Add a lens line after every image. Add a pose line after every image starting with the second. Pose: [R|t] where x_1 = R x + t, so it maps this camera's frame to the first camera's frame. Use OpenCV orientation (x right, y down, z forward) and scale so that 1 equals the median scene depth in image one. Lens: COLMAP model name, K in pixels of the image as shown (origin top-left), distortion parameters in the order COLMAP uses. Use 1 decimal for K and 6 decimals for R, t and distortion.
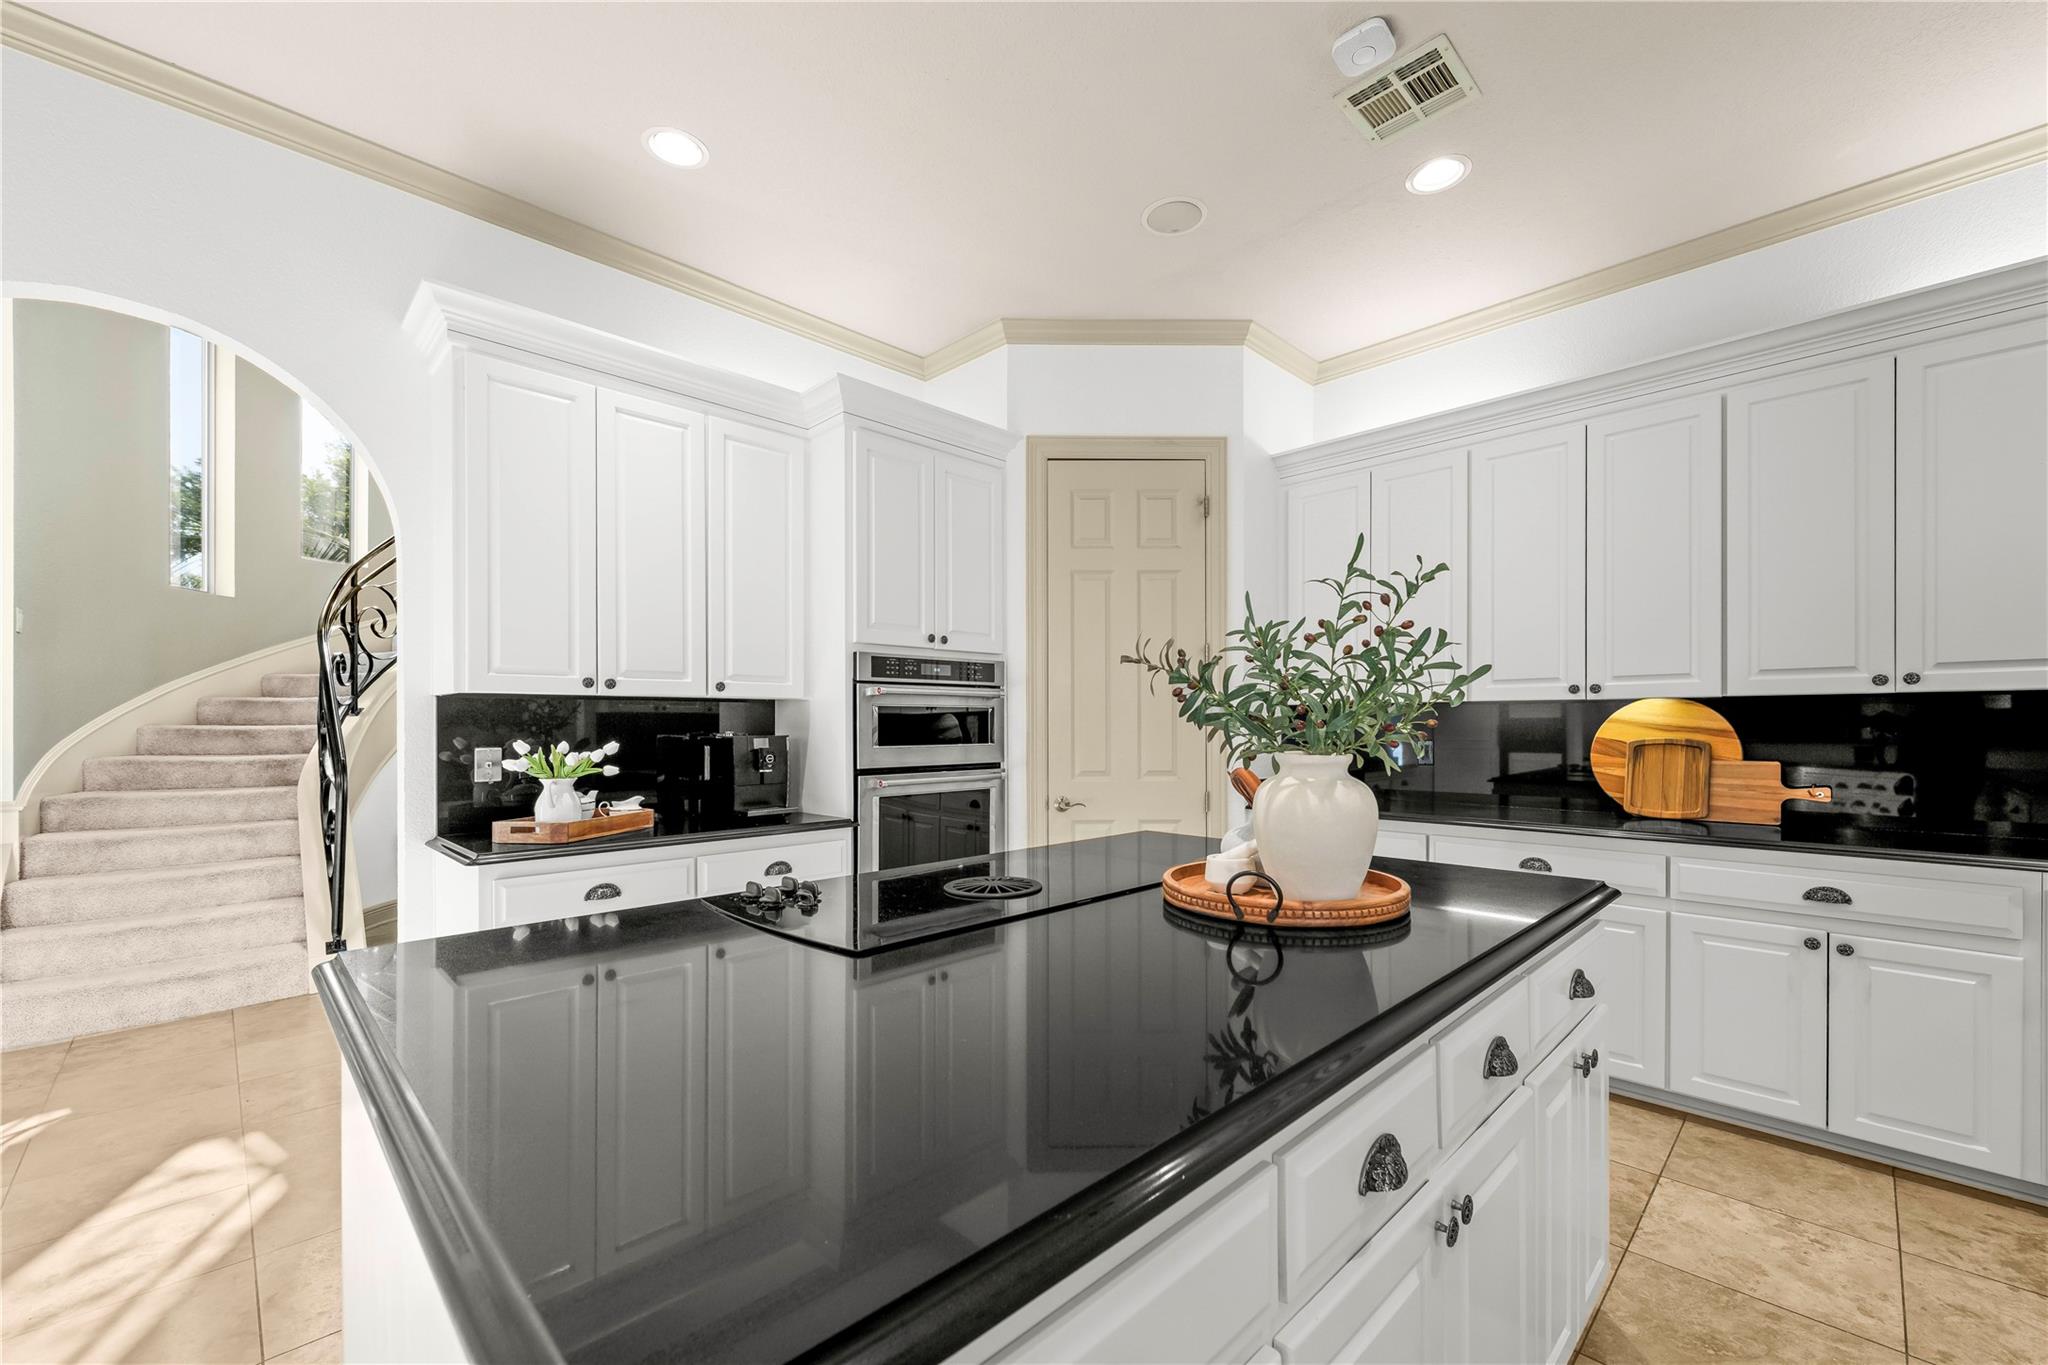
lens RADIAL K [[830.9, 0, 1019.5], [0, 830.9, 727.7], [0, 0, 1]] dist [0.013595, 0.000008]
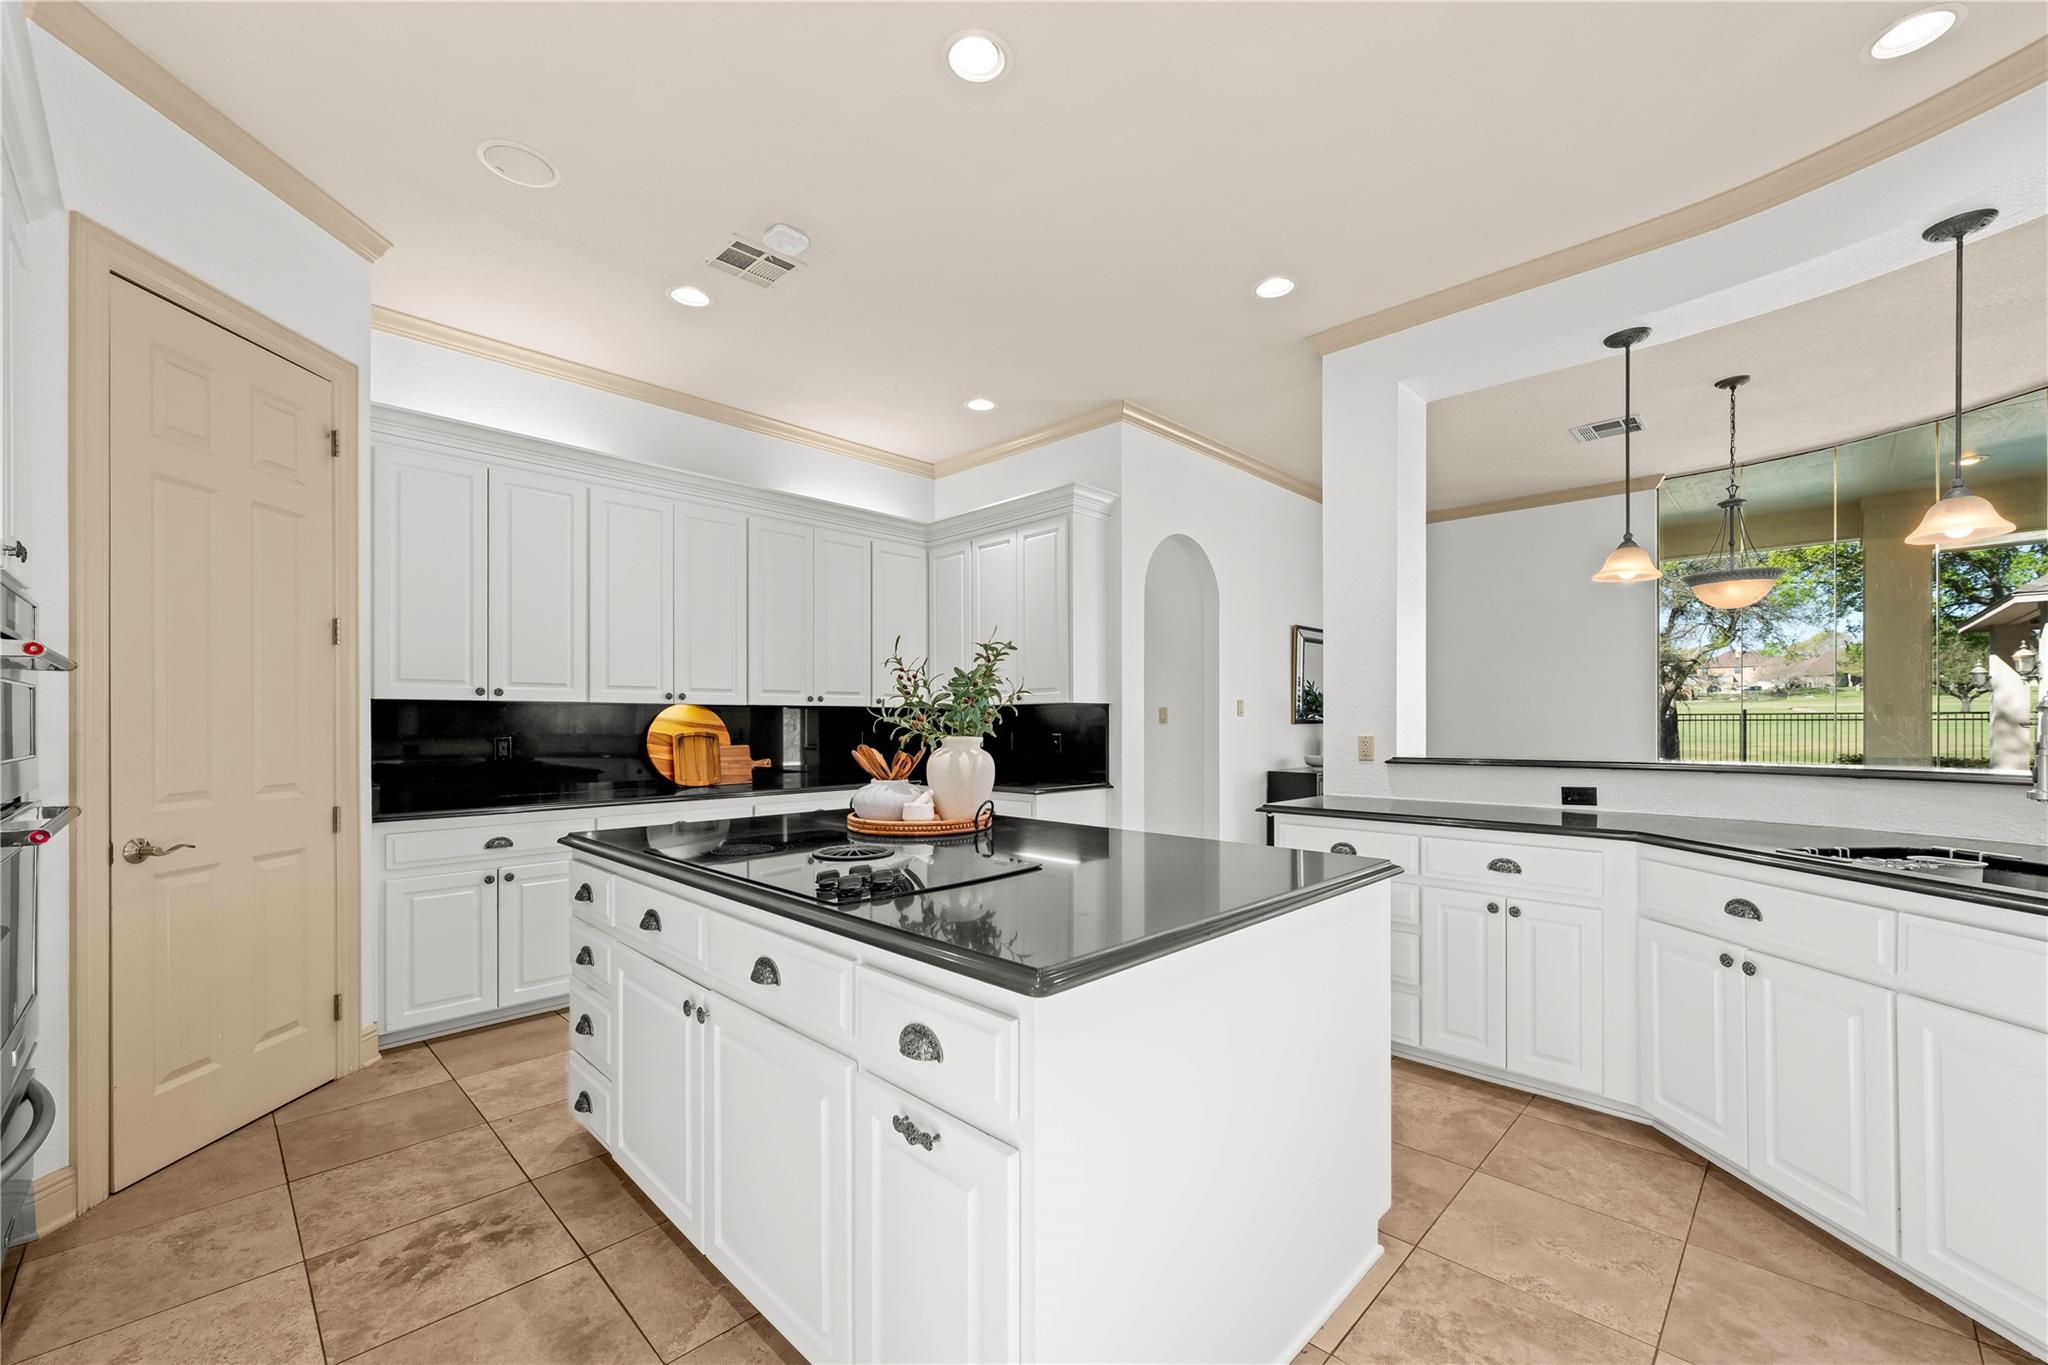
lens RADIAL K [[813.1, 0, 1028.2], [0, 813.1, 719.8], [0, 0, 1]] dist [-0.000875, 0.000056]
pose [[-0.006248, 0.007523, 0.999952, -0.617859], [0.005271, 0.999958, -0.007490, 0.004948], [-0.999967, 0.005224, -0.006288, 0.401723]]
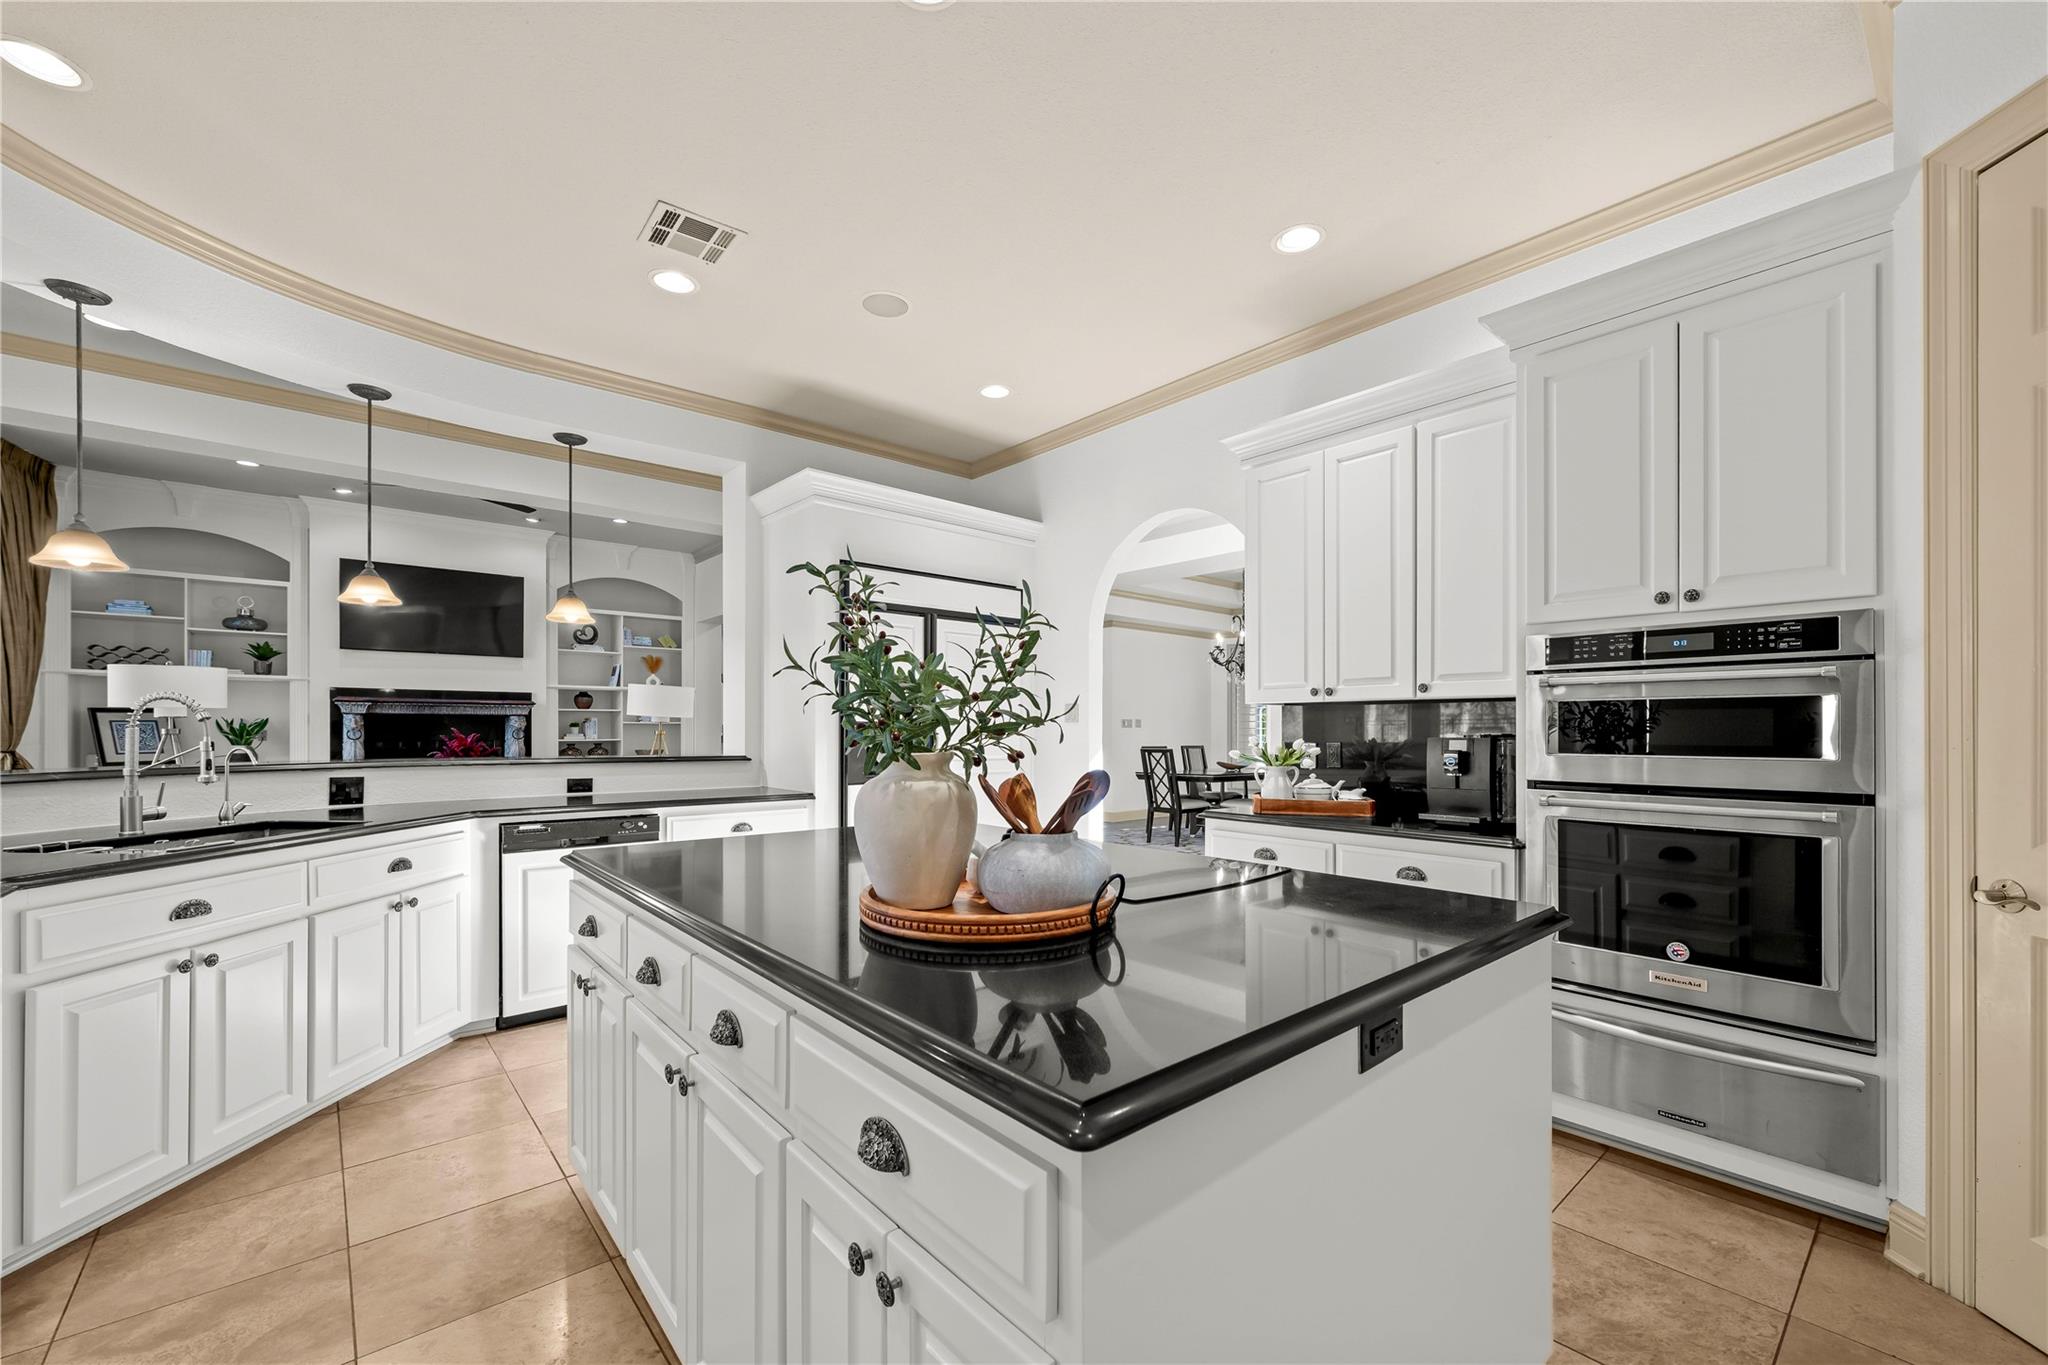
lens RADIAL K [[830.9, 0, 1019.5], [0, 830.9, 727.7], [0, 0, 1]] dist [0.013595, 0.000008]
pose [[-0.069895, -0.000004, -0.997554, 0.642492], [-0.005907, 0.999982, 0.000410, 0.001210], [0.997537, 0.005921, -0.069894, 0.547915]]
